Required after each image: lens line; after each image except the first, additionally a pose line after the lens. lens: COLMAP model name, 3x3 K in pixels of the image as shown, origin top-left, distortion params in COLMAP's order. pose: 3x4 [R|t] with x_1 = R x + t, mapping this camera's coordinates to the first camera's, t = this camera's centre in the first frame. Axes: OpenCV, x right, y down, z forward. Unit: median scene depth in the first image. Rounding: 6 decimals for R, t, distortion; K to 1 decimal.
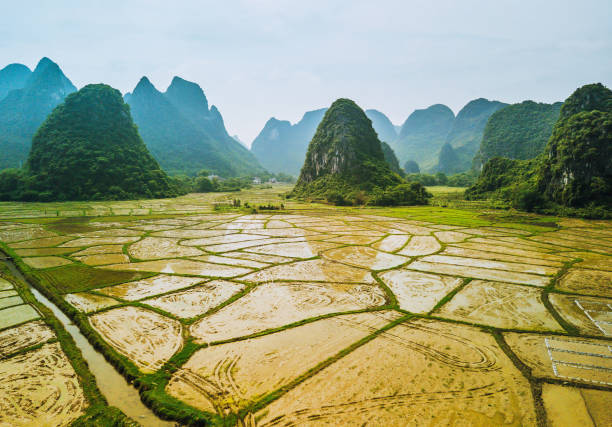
lens RADIAL K [[483.3, 0, 312.8], [0, 483.3, 213.7], [0, 0, 1]] dist [0.010811, 0.002299]
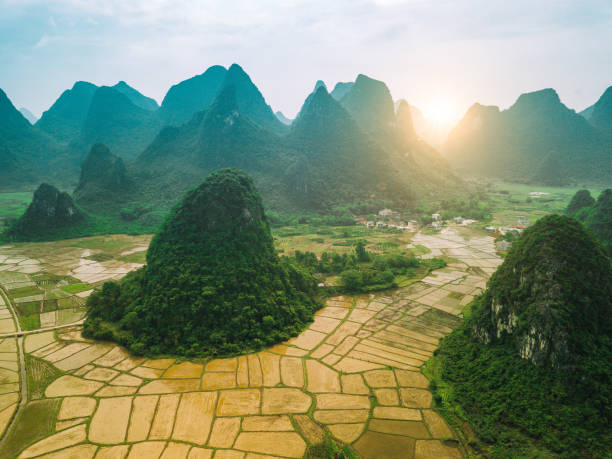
lens RADIAL K [[467.5, 0, 305.4], [0, 467.5, 240.7], [0, 0, 1]] dist [0.024926, 0.002269]
pose [[0.906871, 0.099700, -0.409445, 0.020332], [-0.032578, 0.985289, 0.167762, -0.305564], [0.420148, -0.138799, 0.896778, 0.352982]]
